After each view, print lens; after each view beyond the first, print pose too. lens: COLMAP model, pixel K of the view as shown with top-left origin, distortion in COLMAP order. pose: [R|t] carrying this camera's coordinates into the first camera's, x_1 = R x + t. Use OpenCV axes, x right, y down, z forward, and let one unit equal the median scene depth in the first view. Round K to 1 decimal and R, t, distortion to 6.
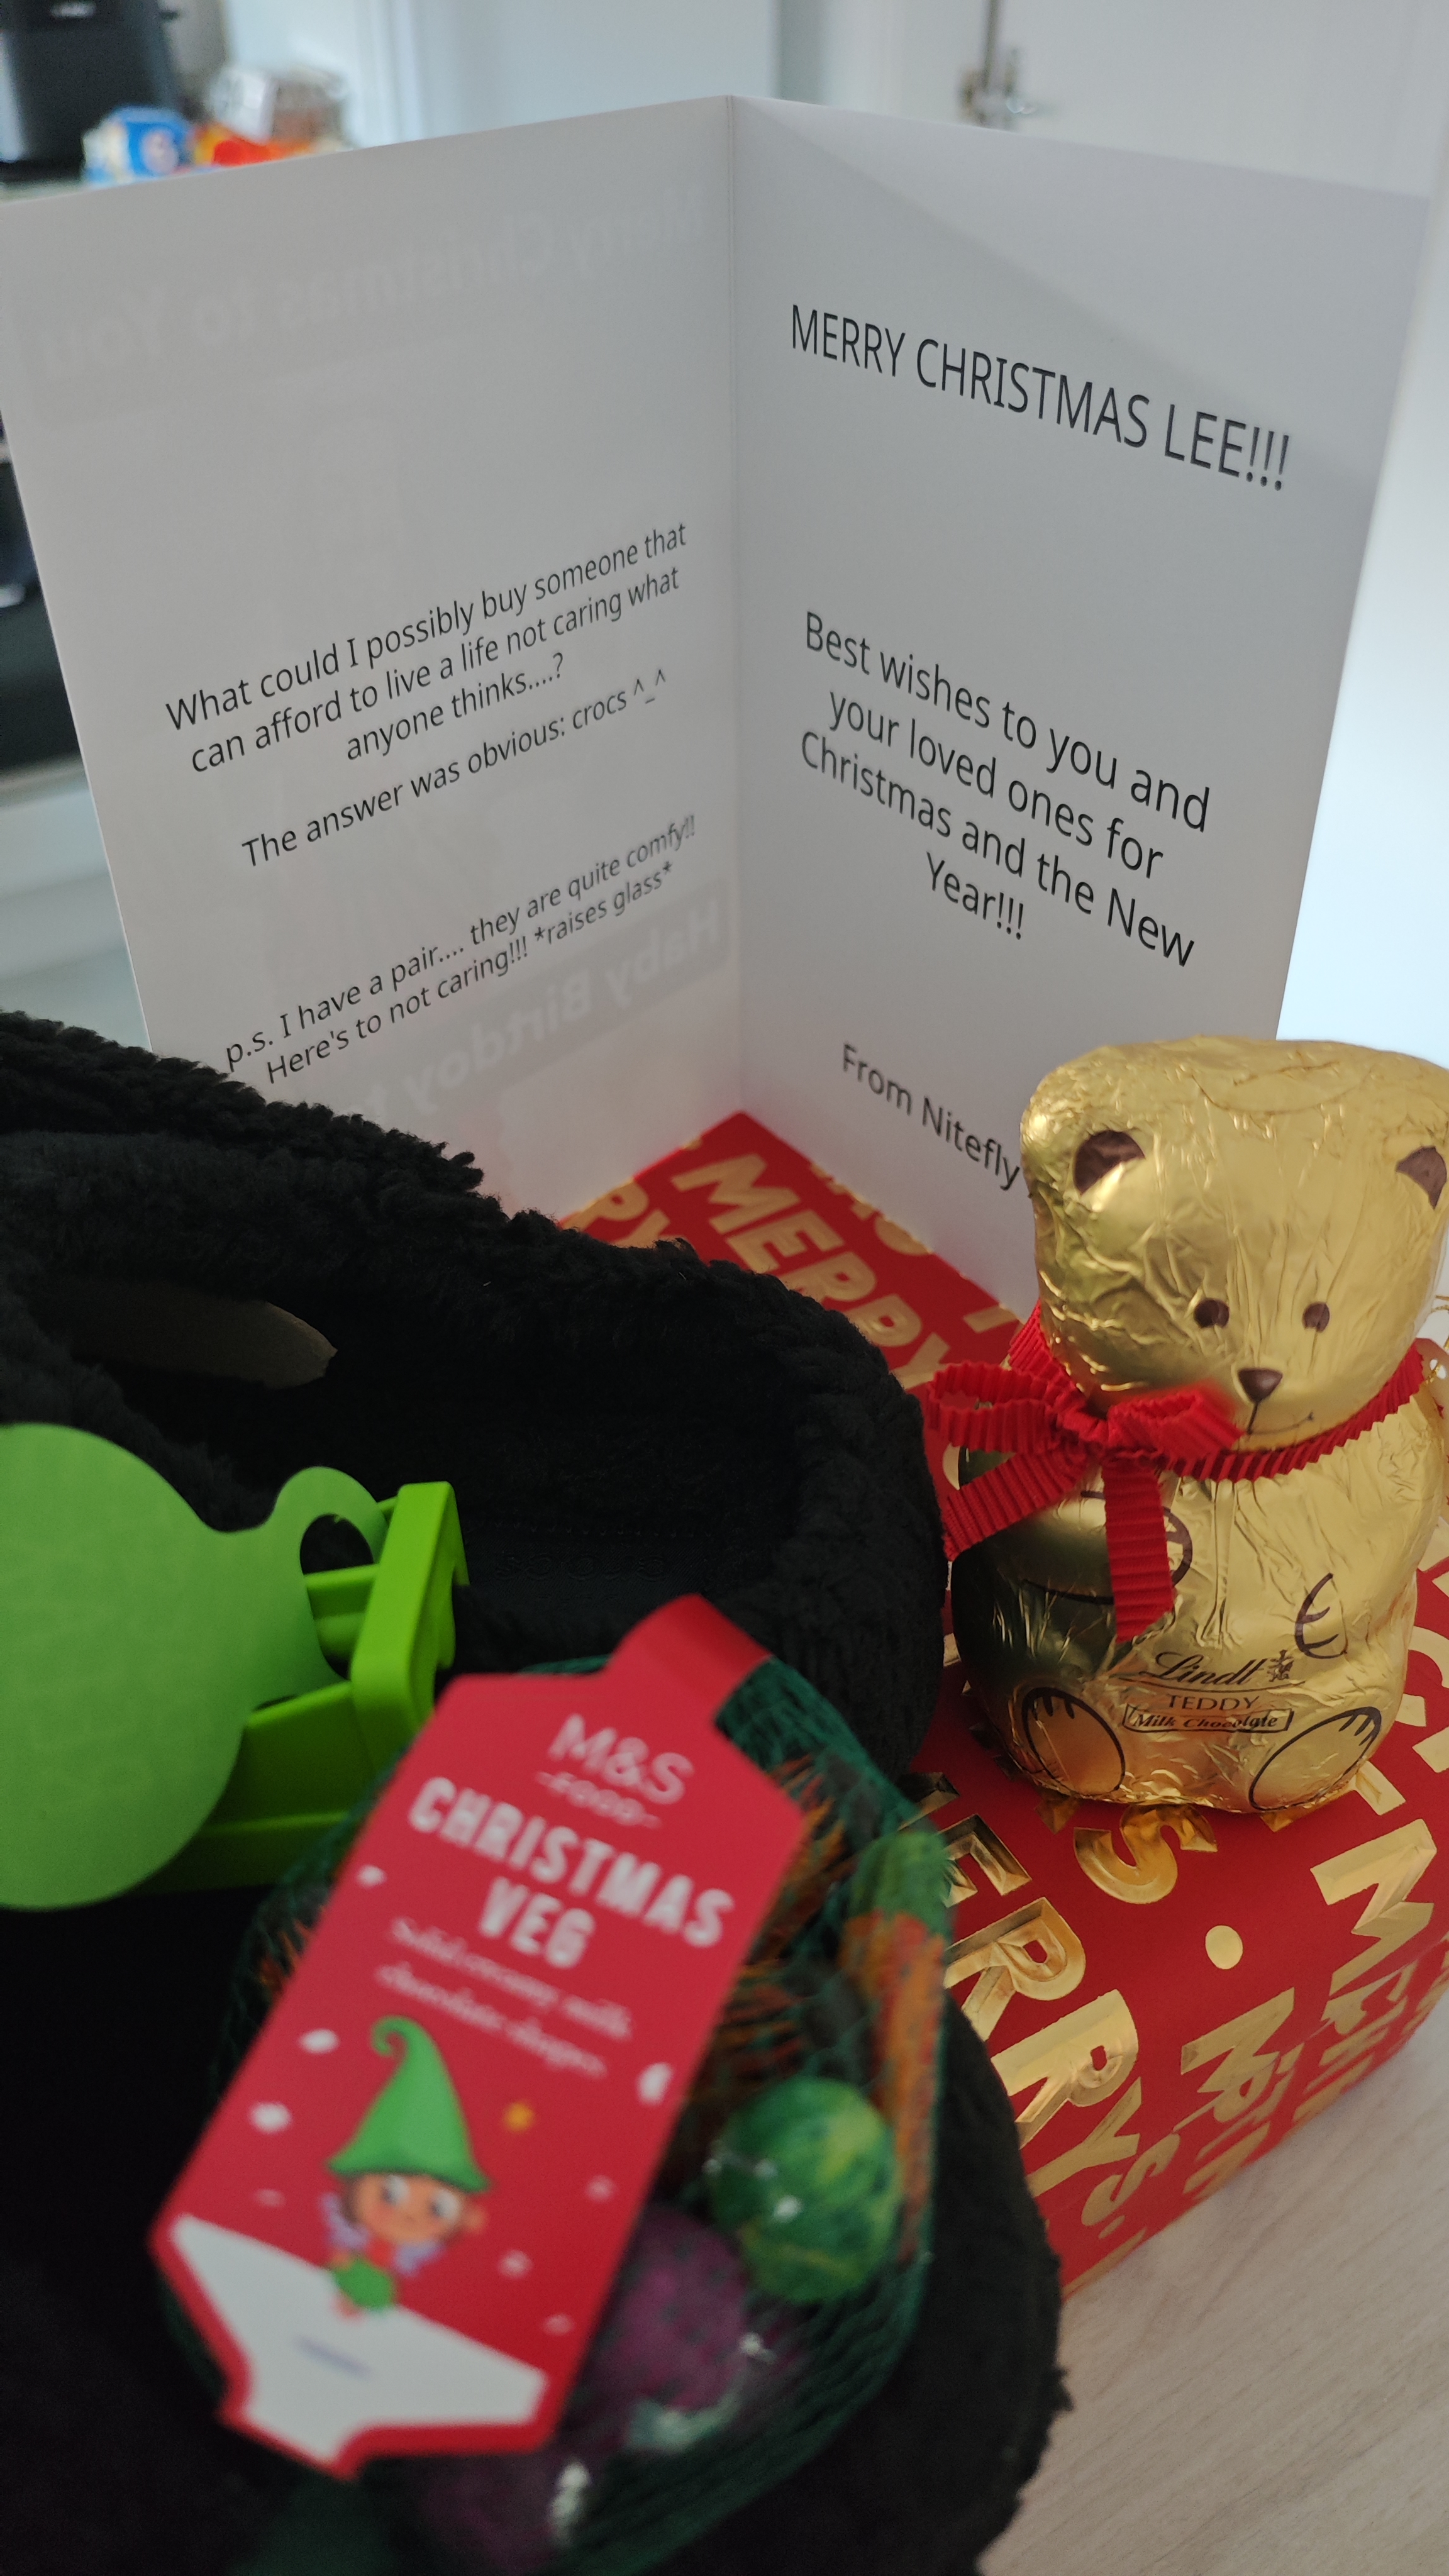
lens RADIAL K [[1748.7, 0, 721.9], [0, 1748.7, 1289.8], [0, 0, 1]] dist [-0.061102, 0.005878]
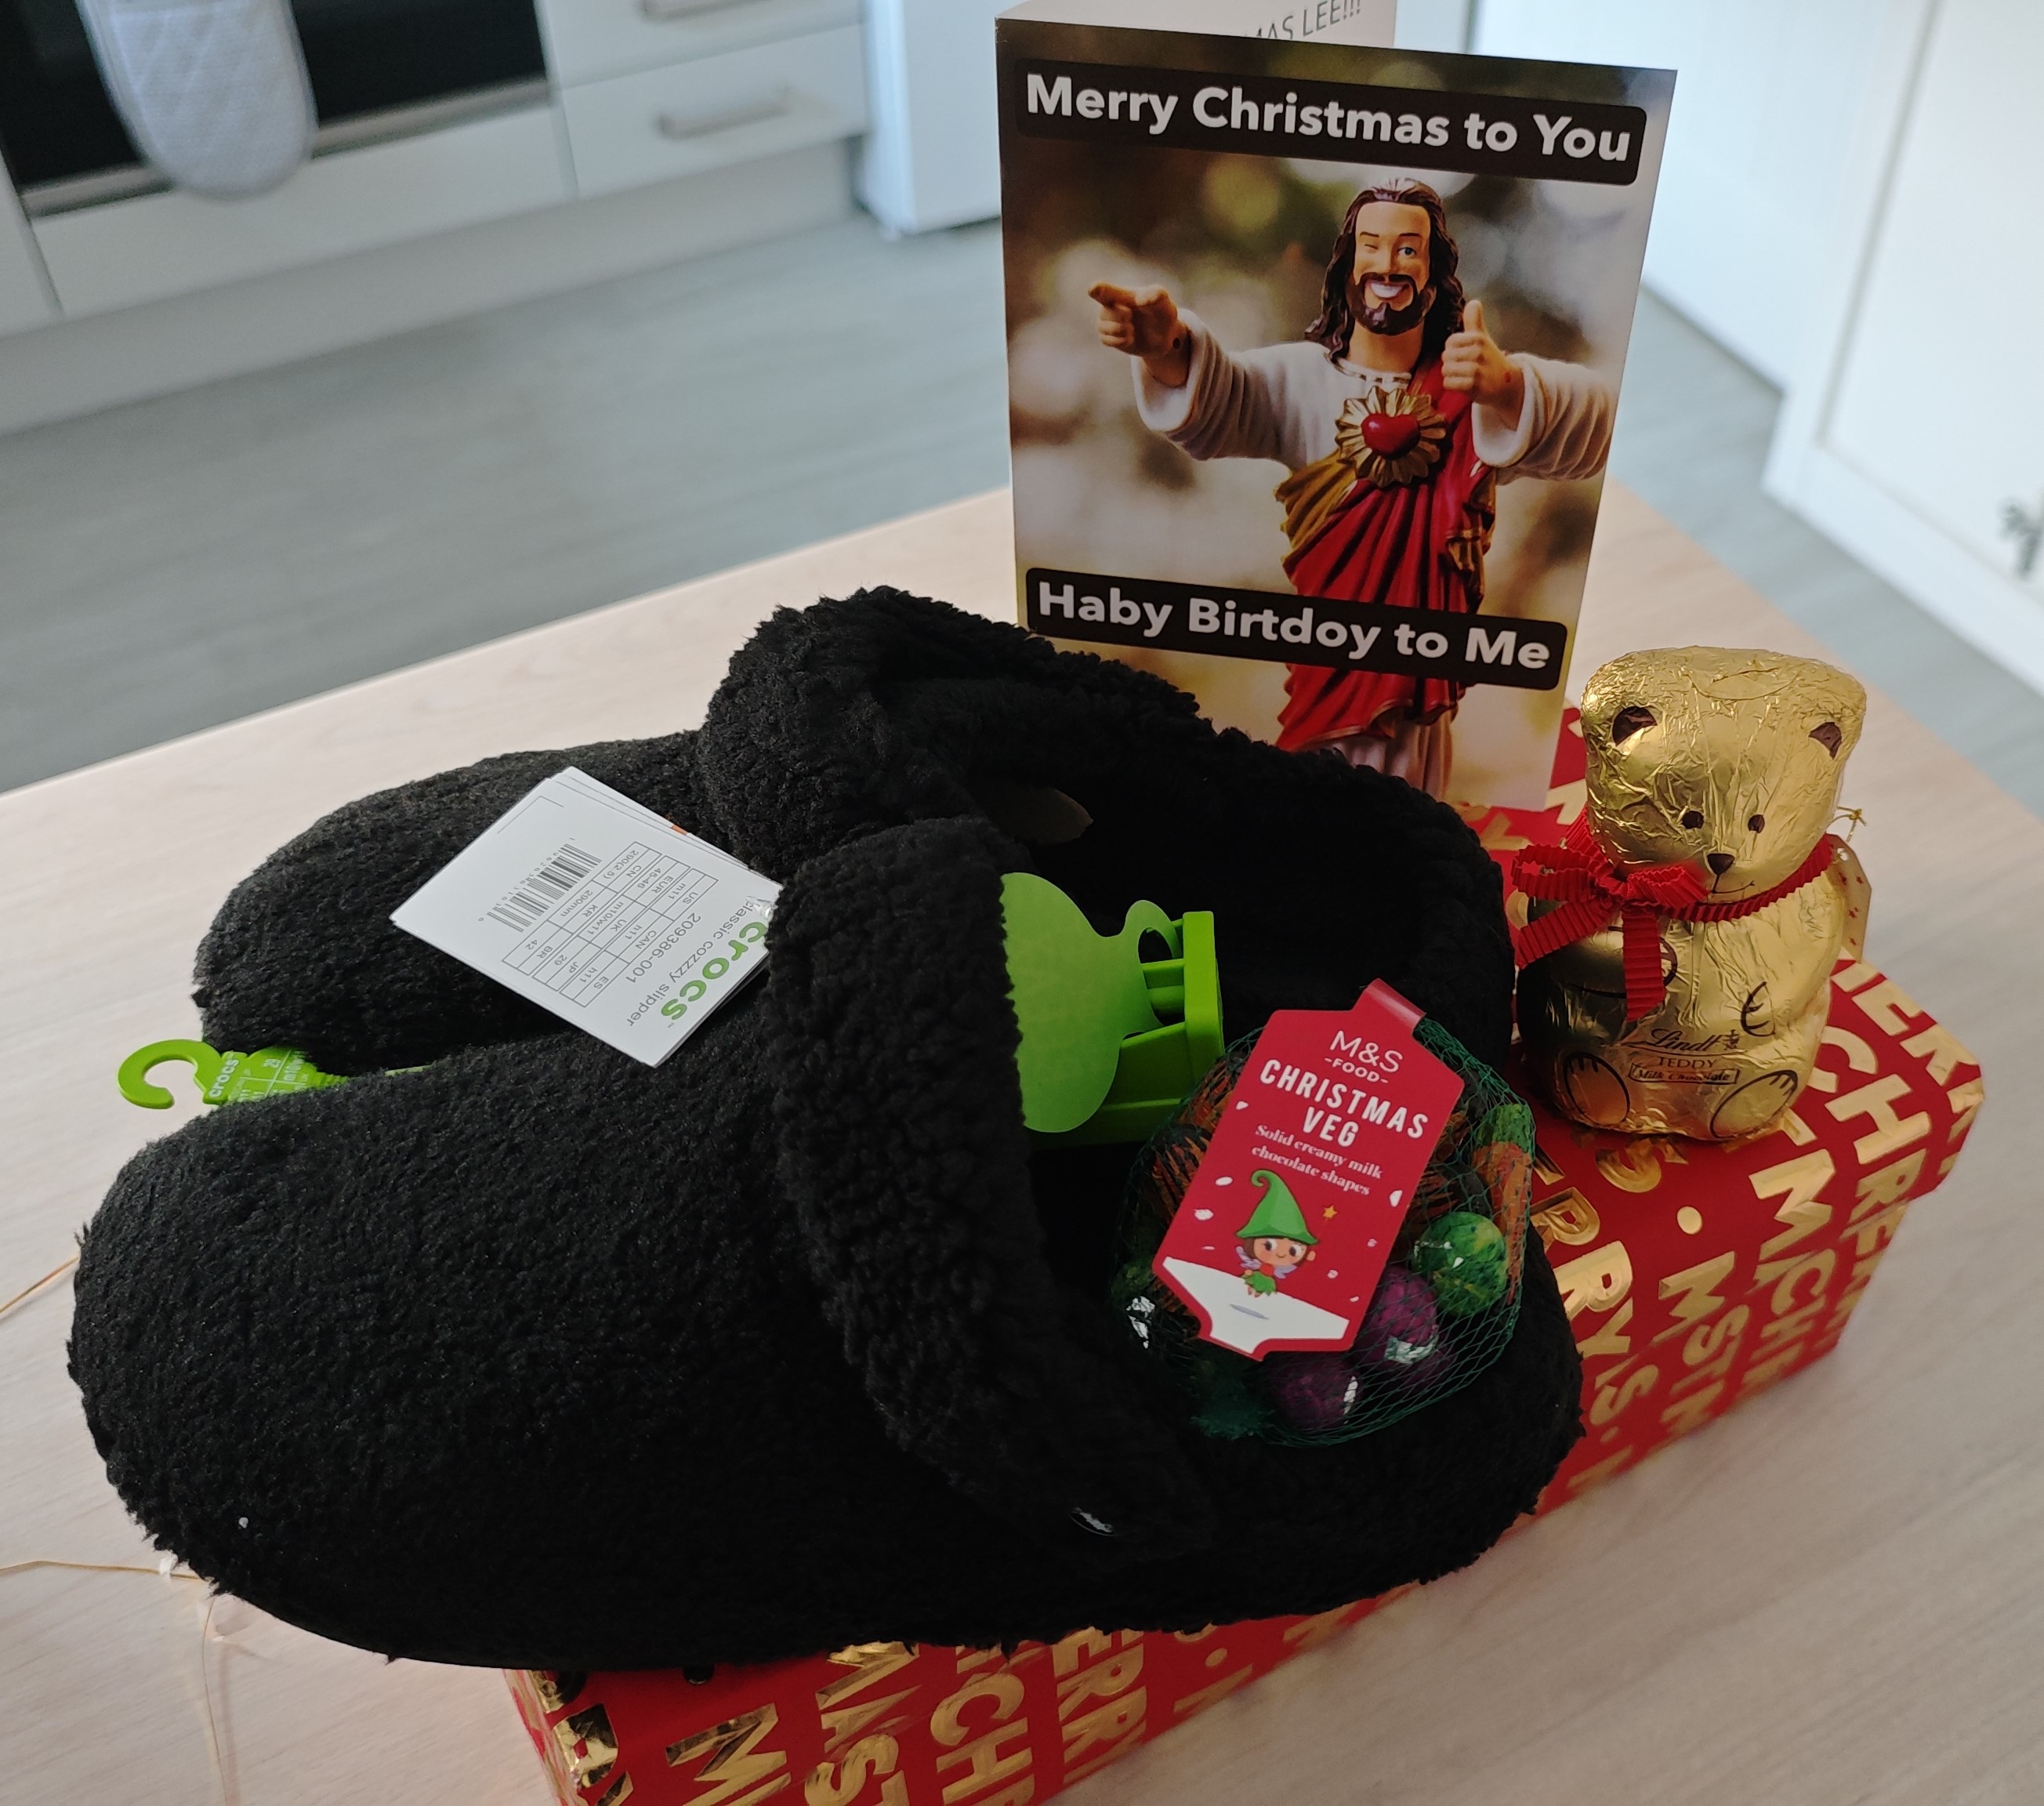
lens RADIAL K [[2547.9, 0, 1022.9], [0, 2547.9, 901.0], [0, 0, 1]] dist [-0.011010, 0.000000]
pose [[0.999629, 0.023286, -0.014160, -0.319611], [-0.021962, 0.995934, 0.087363, -0.106563], [0.016137, -0.087019, 0.996076, -1.427679]]
